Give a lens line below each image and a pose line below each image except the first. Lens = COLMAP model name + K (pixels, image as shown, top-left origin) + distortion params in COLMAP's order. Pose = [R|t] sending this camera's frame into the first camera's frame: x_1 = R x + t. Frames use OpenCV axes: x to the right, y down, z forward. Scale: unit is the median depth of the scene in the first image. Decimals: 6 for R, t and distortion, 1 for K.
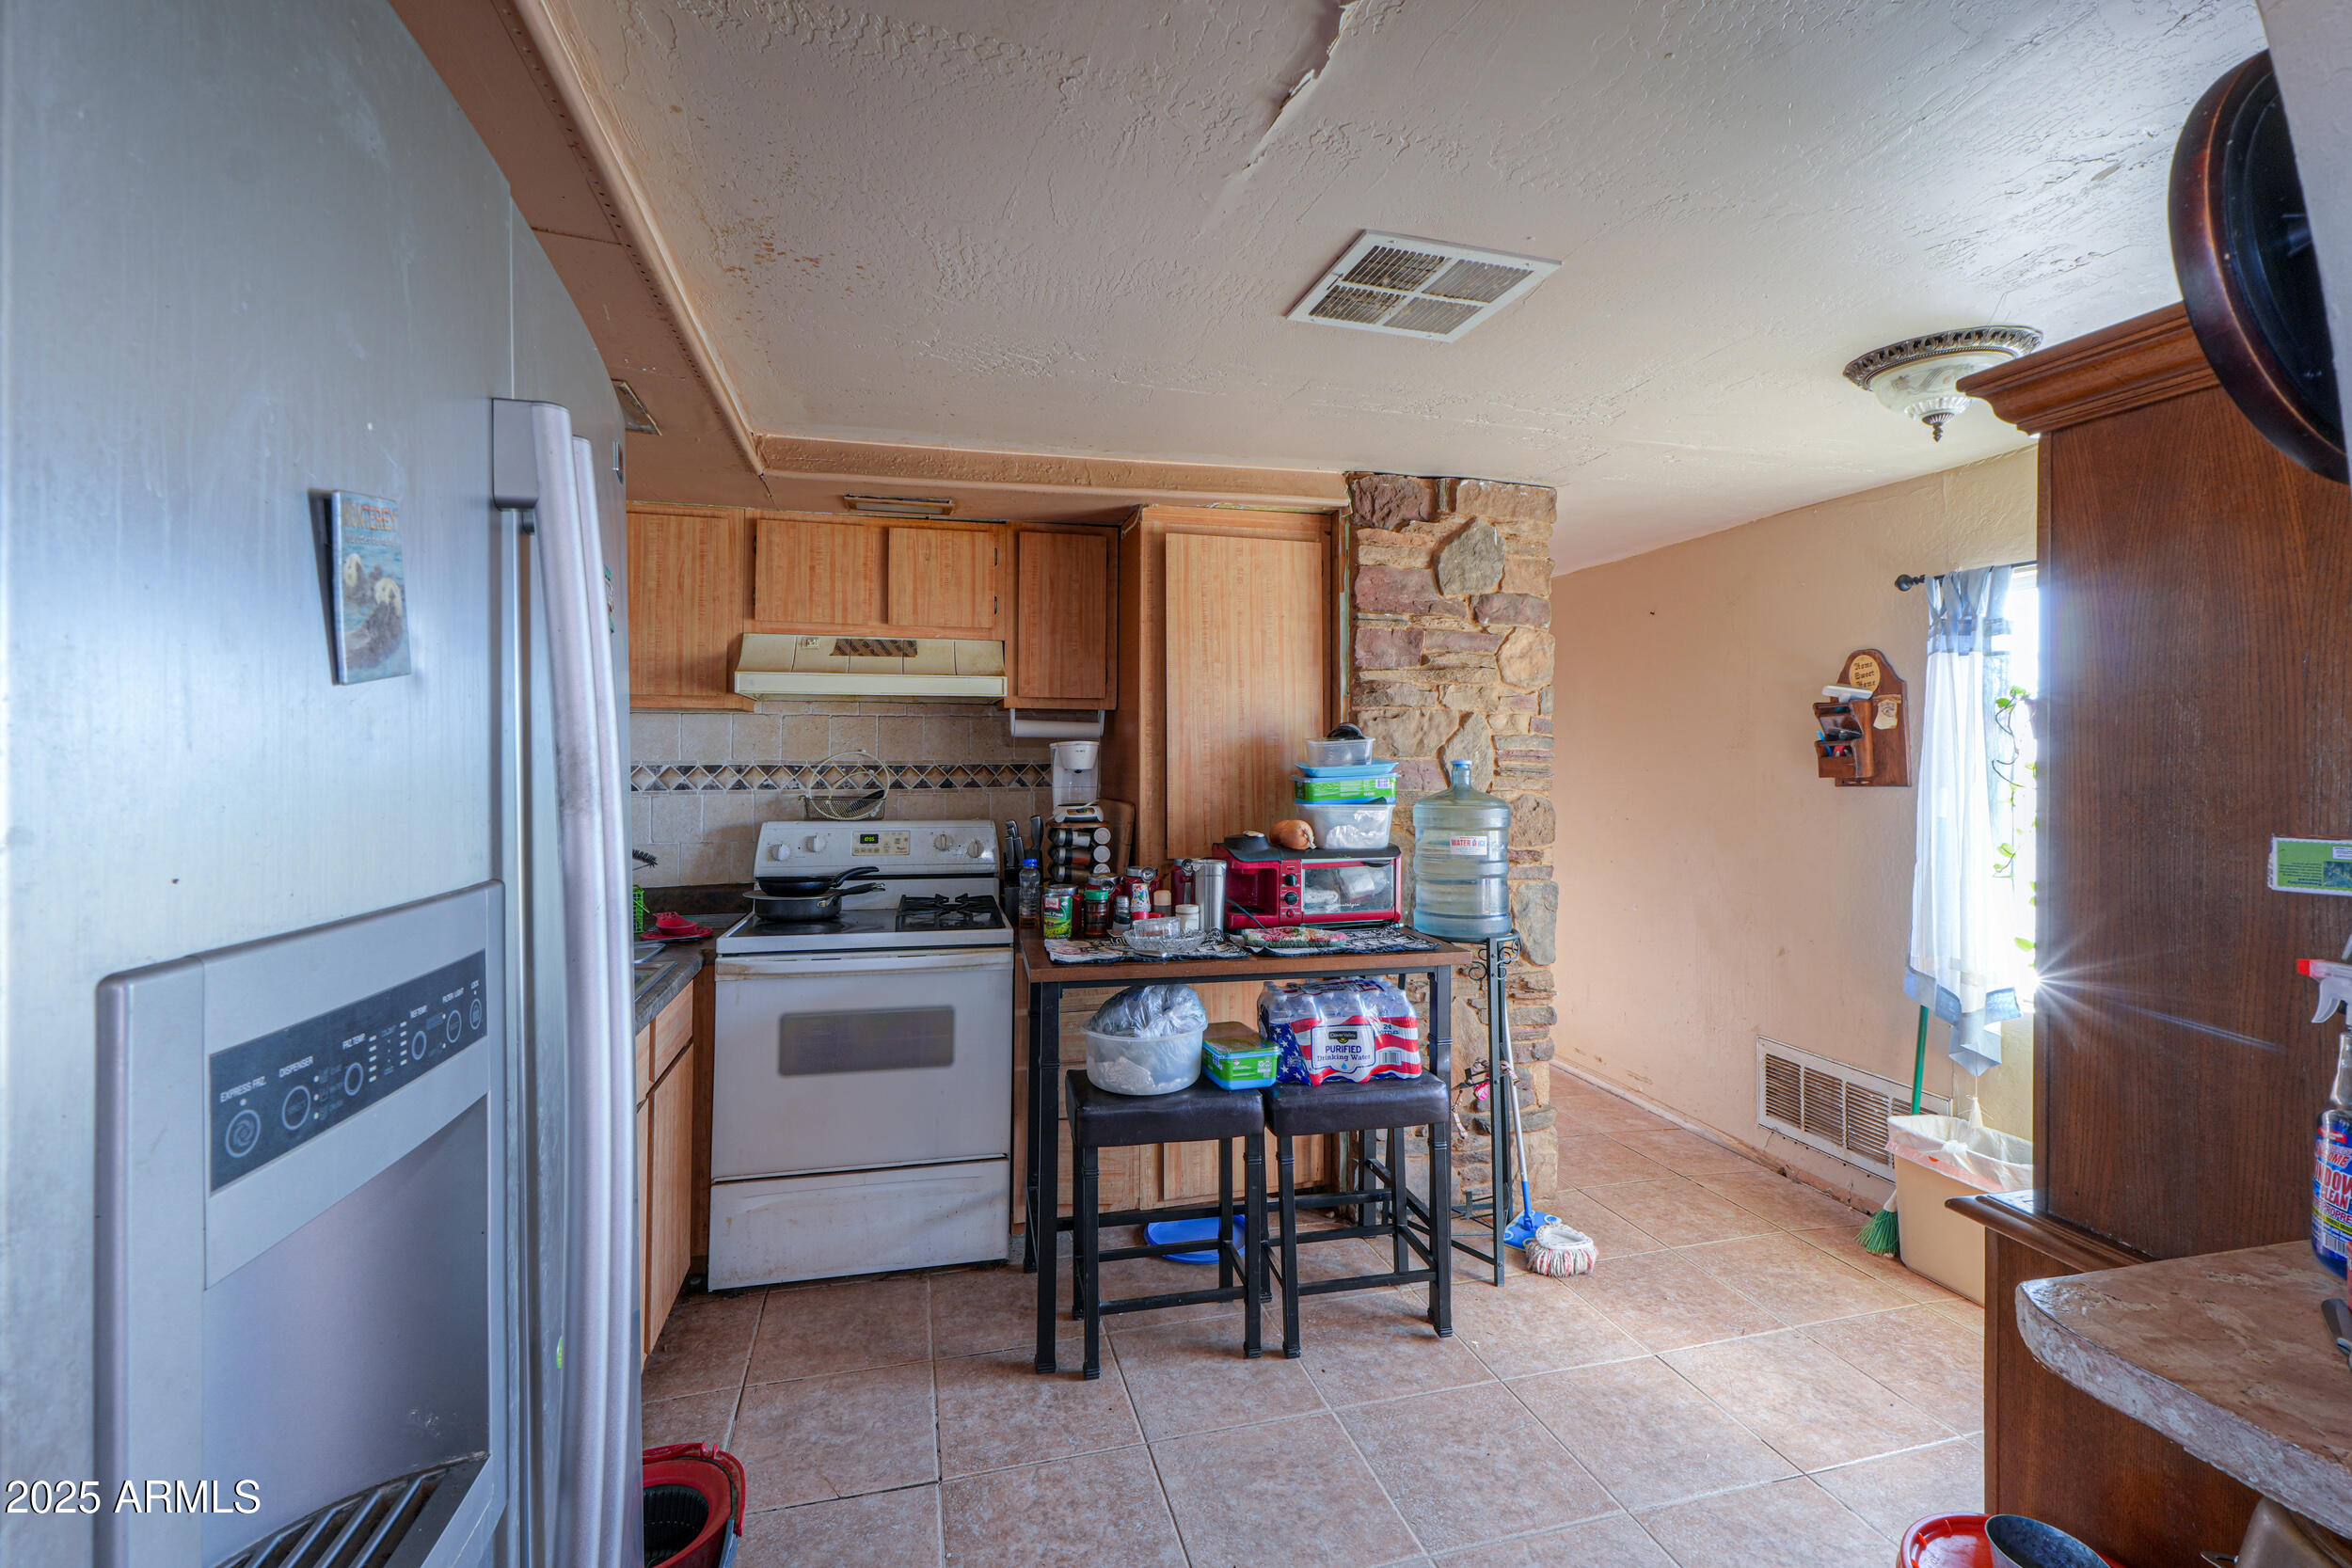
lens RADIAL K [[979.6, 0, 1167.5], [0, 979.6, 747.2], [0, 0, 1]] dist [-0.001112, -0.000139]
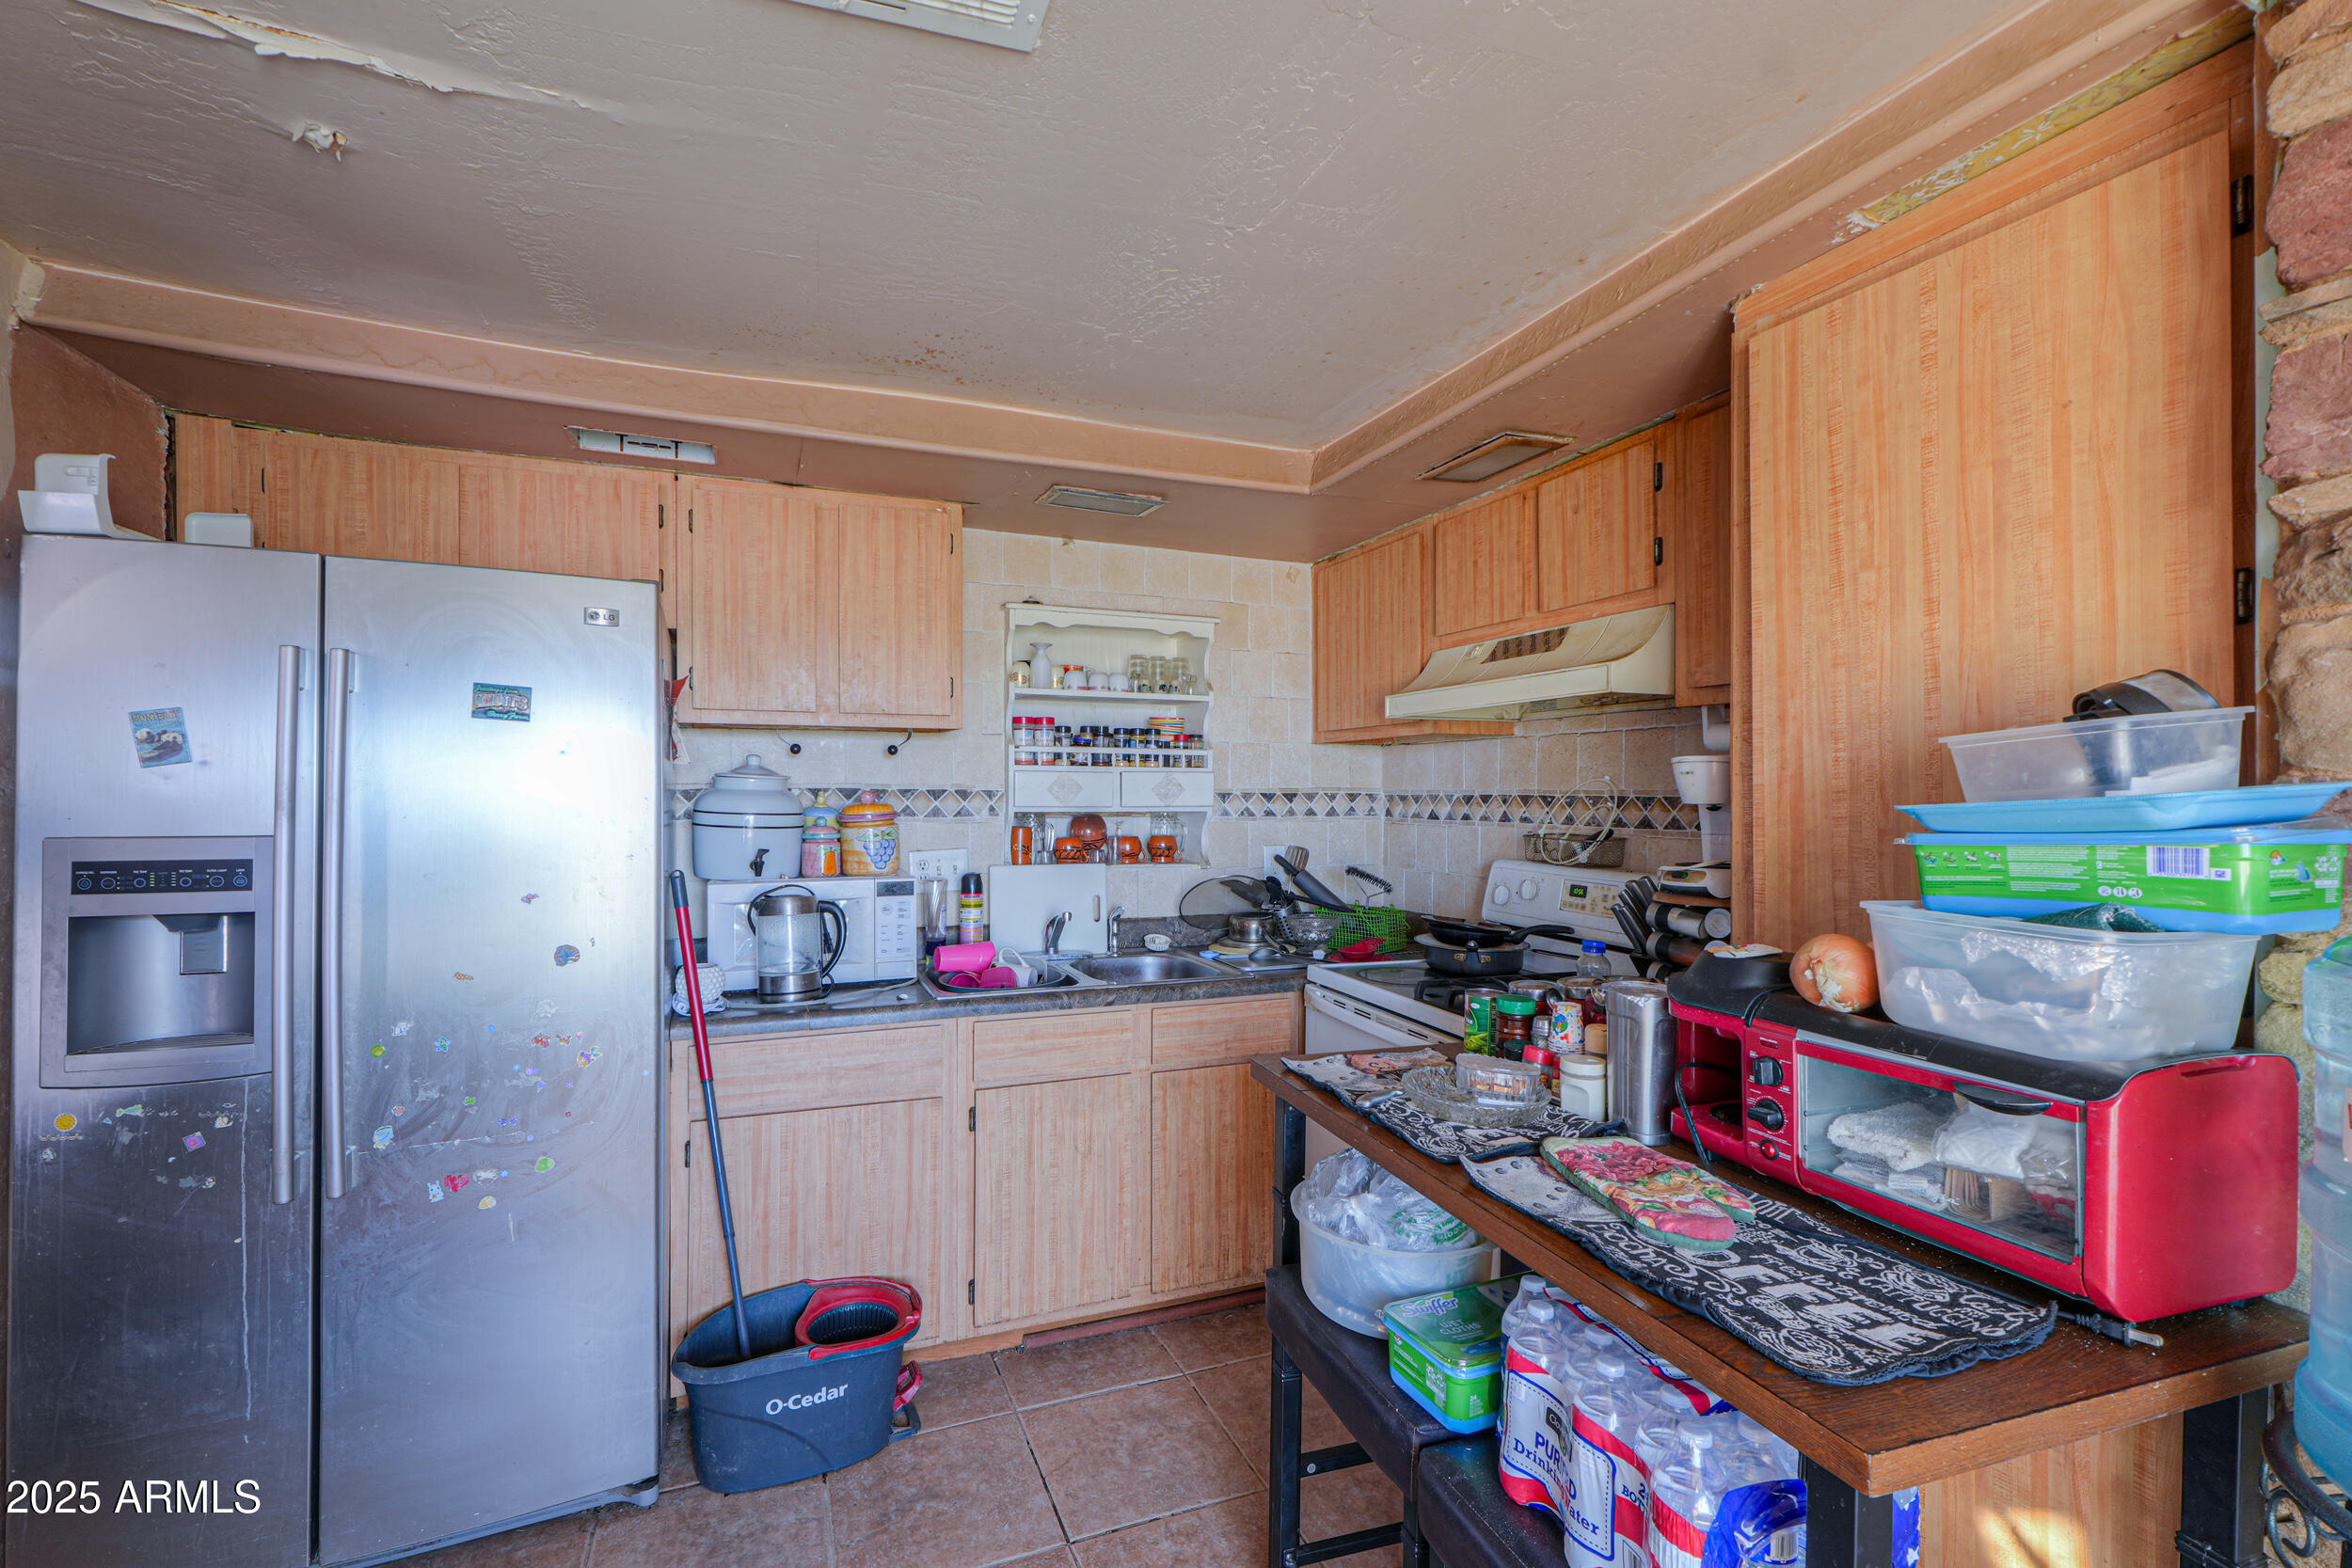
lens RADIAL K [[983.5, 0, 1130.3], [0, 983.5, 795.5], [0, 0, 1]] dist [-0.000119, -0.000122]
pose [[0.111351, 0.004709, -0.993770, 0.453182], [0.011813, 0.999912, 0.006061, 0.010048], [0.993711, -0.012415, 0.111285, 0.601512]]
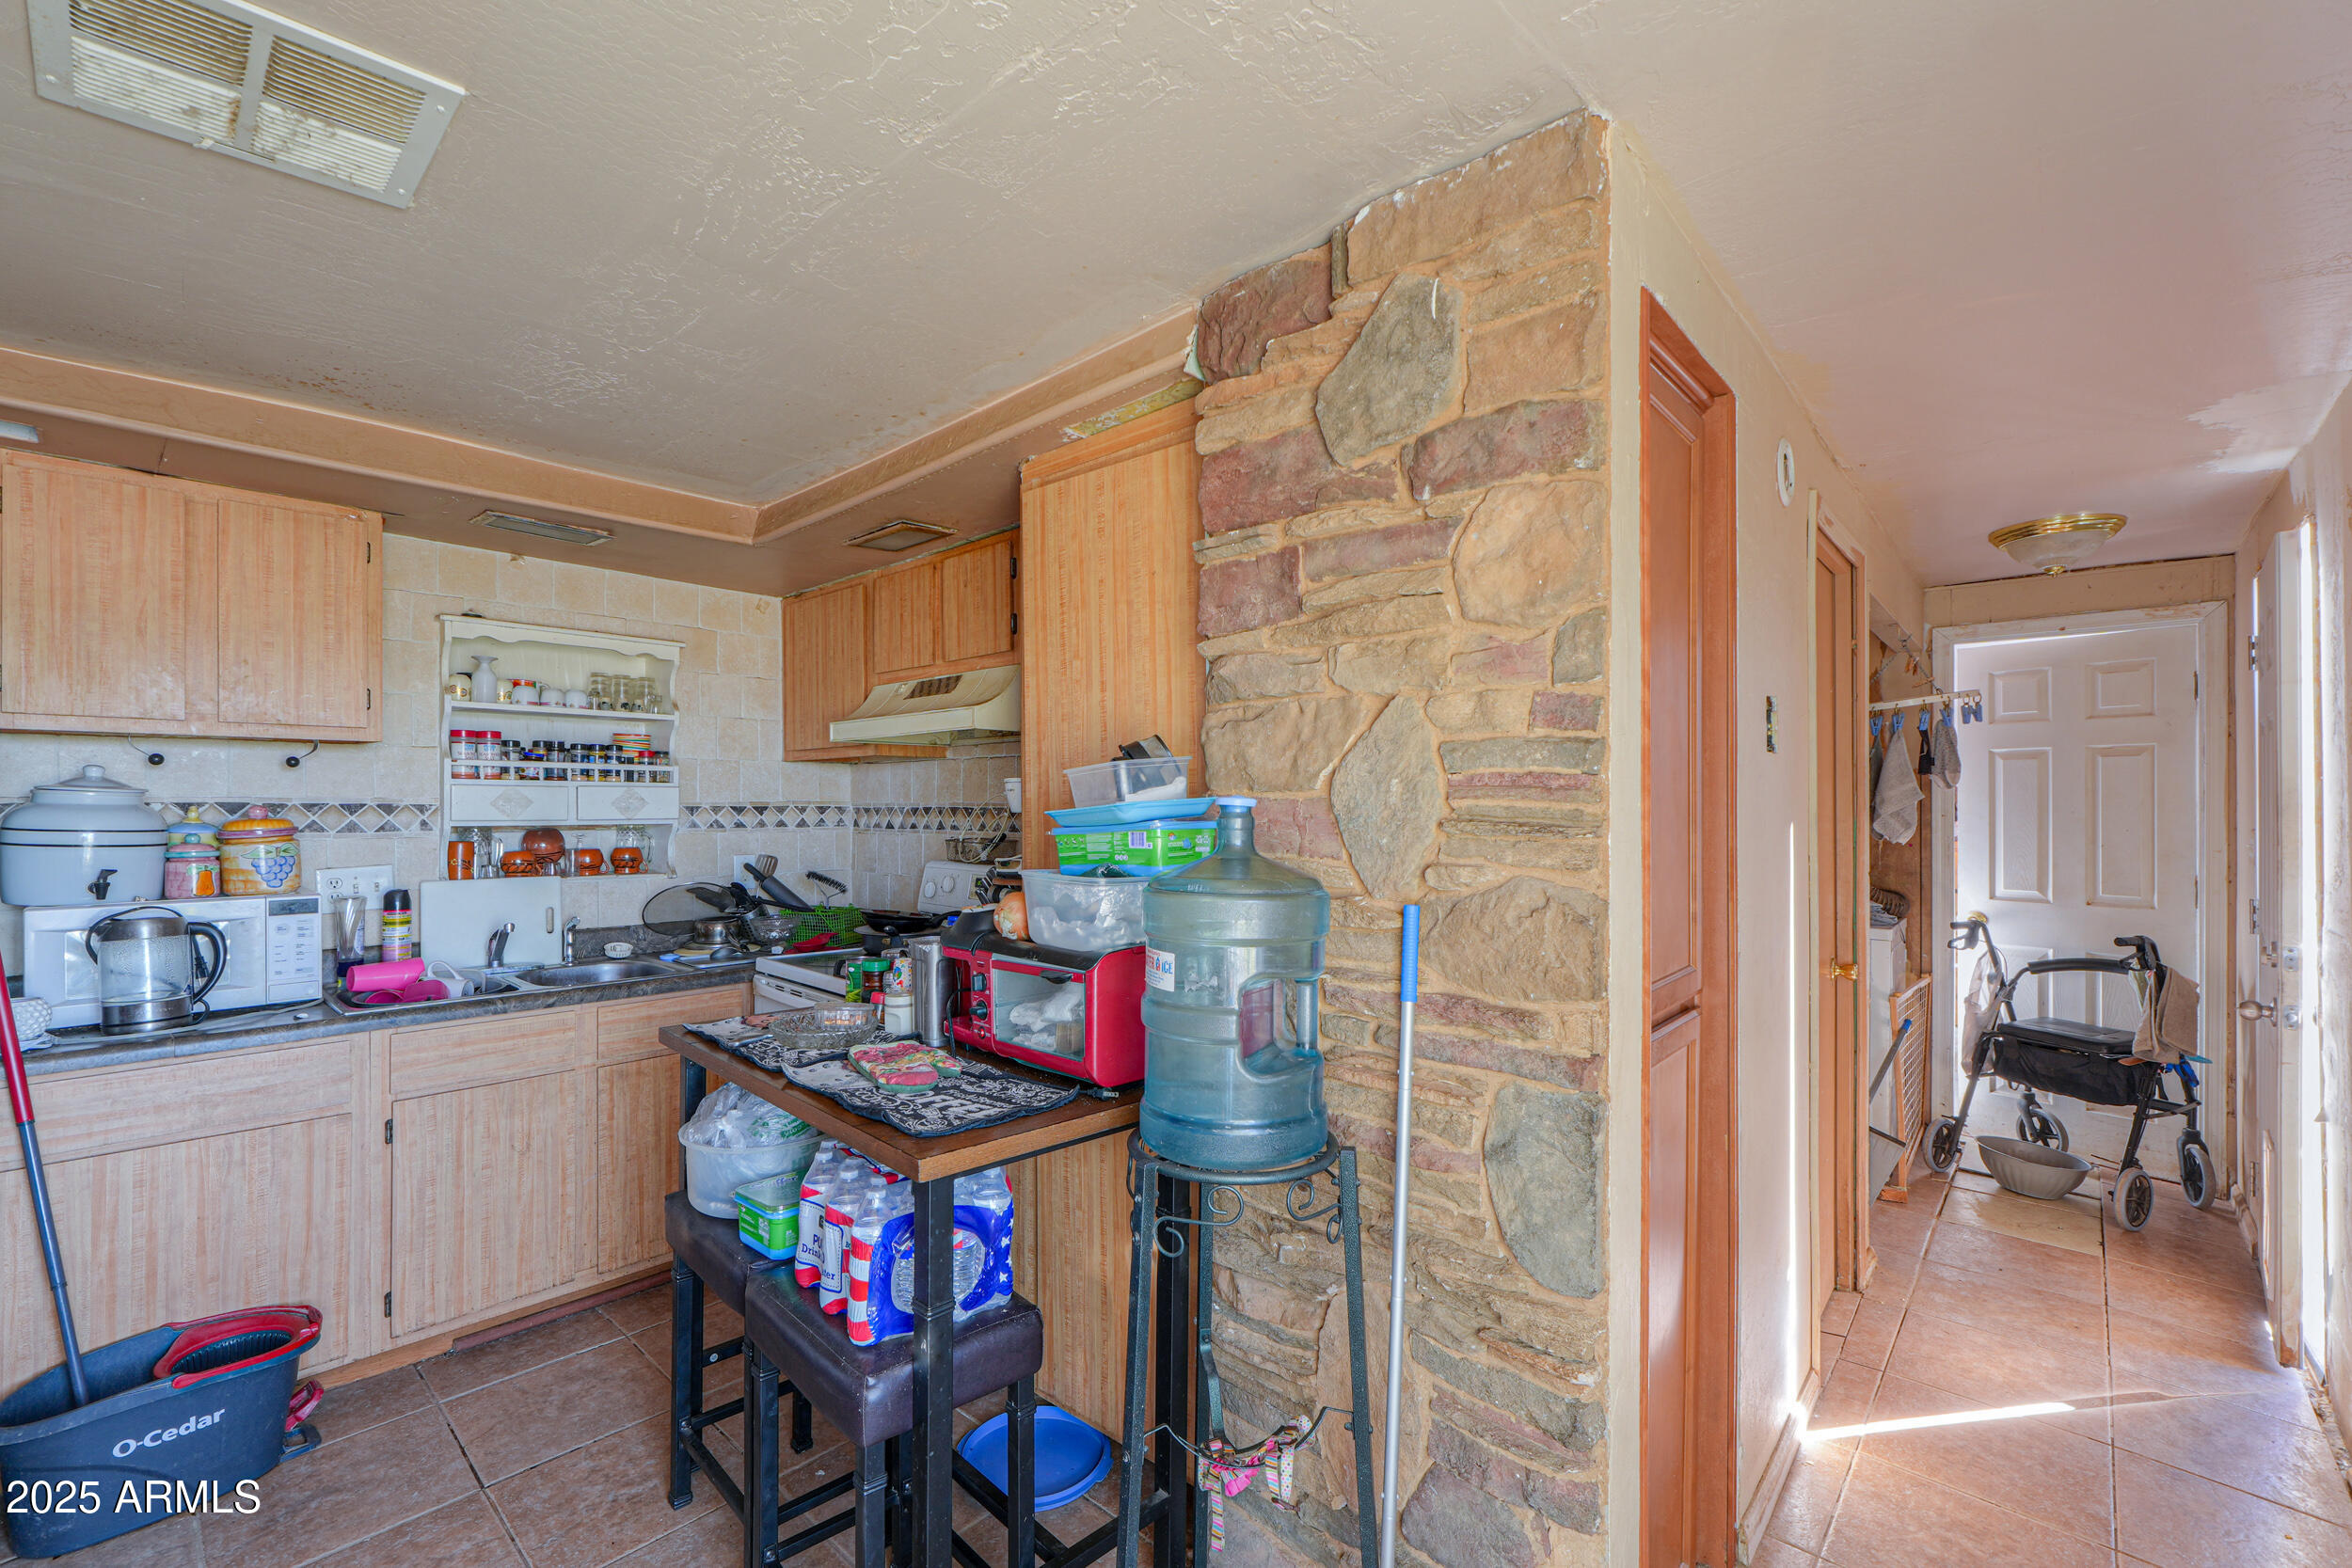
lens RADIAL K [[994.9, 0, 1144.0], [0, 994.9, 801.6], [0, 0, 1]] dist [-0.001080, -0.000618]
pose [[0.533297, -0.004004, -0.845919, 0.659222], [0.012901, 0.999911, 0.003400, 0.012242], [0.845830, -0.012726, 0.533301, 0.651048]]
